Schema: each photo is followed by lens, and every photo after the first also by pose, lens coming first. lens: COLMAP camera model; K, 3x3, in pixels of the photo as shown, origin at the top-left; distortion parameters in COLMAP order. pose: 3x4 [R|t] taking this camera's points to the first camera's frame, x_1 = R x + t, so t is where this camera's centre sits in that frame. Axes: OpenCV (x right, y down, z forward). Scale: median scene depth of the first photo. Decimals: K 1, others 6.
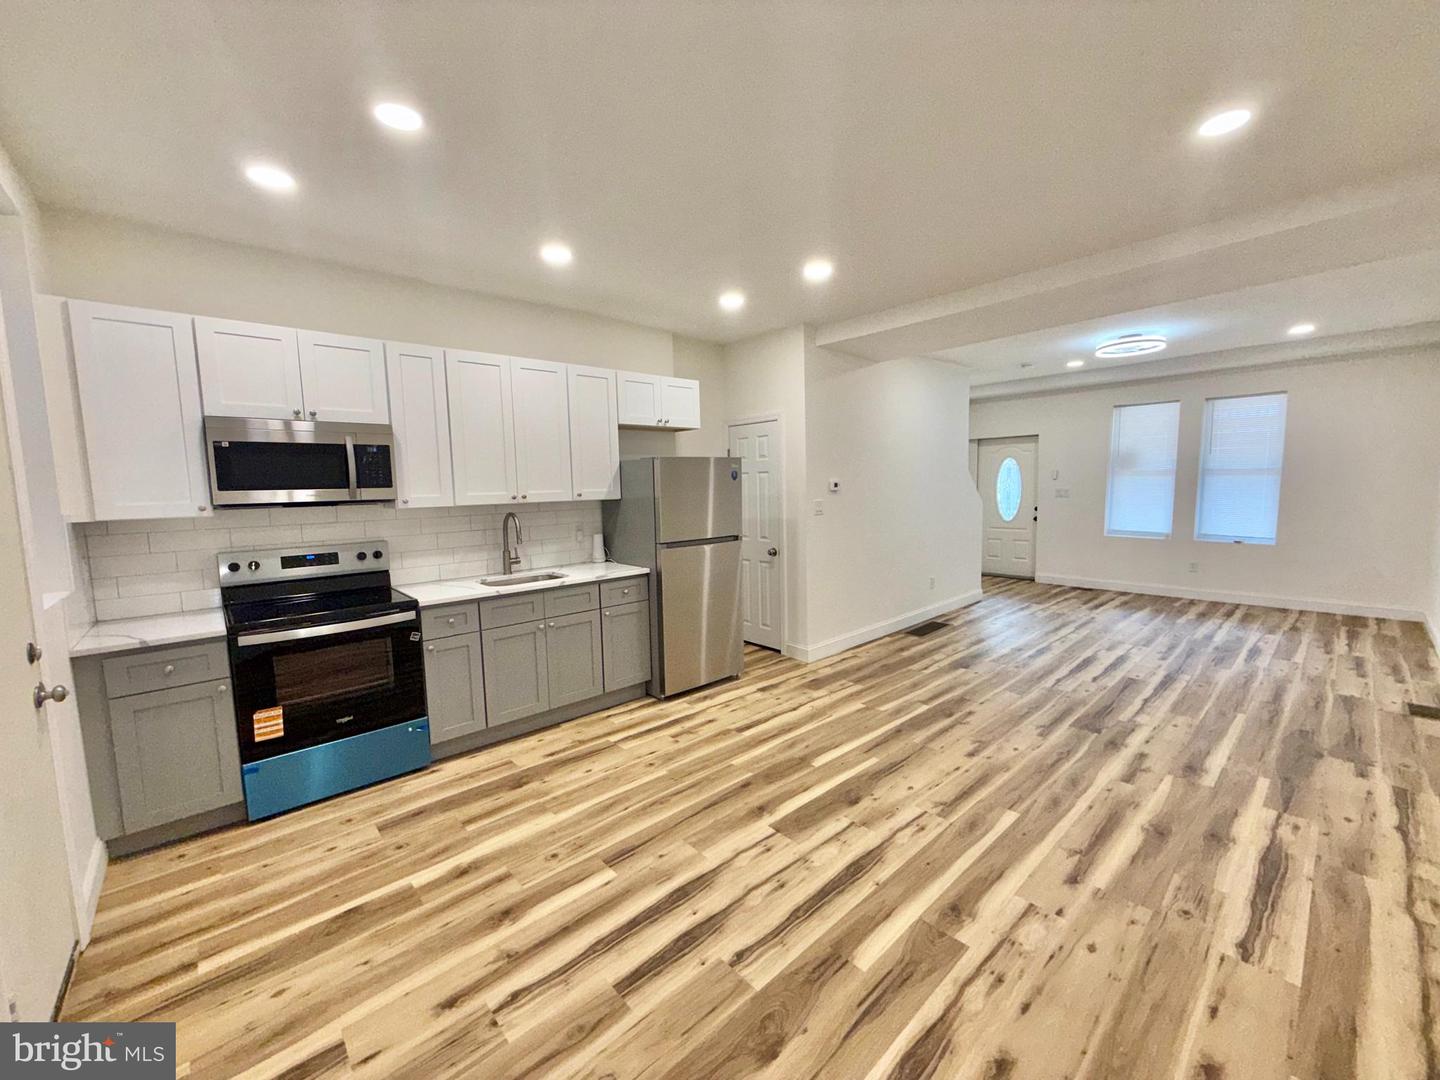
lens RADIAL K [[575.3, 0, 714.8], [0, 575.3, 539.8], [0, 0, 1]] dist [-0.000268, -0.000110]
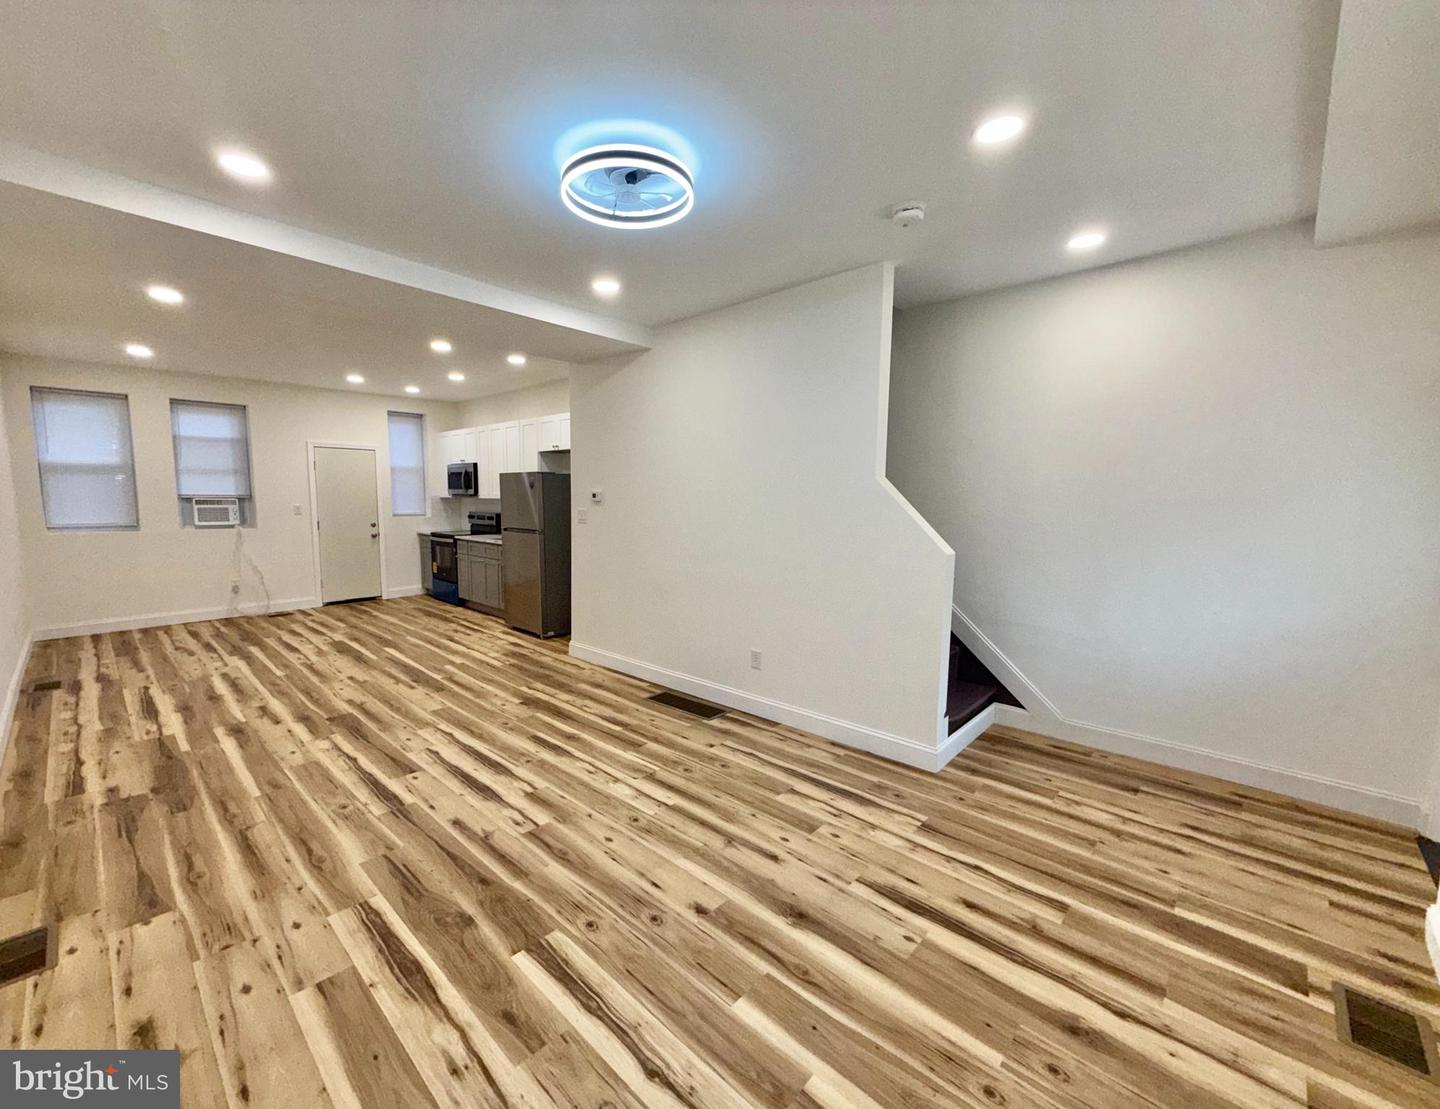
lens RADIAL K [[598.7, 0, 690.4], [0, 598.7, 554.3], [0, 0, 1]] dist [0.000260, -0.000480]
pose [[0.066353, 0.123511, -0.990122, 1.646627], [-0.108124, 0.987356, 0.115920, -0.173789], [0.991921, 0.099365, 0.078869, 1.421118]]
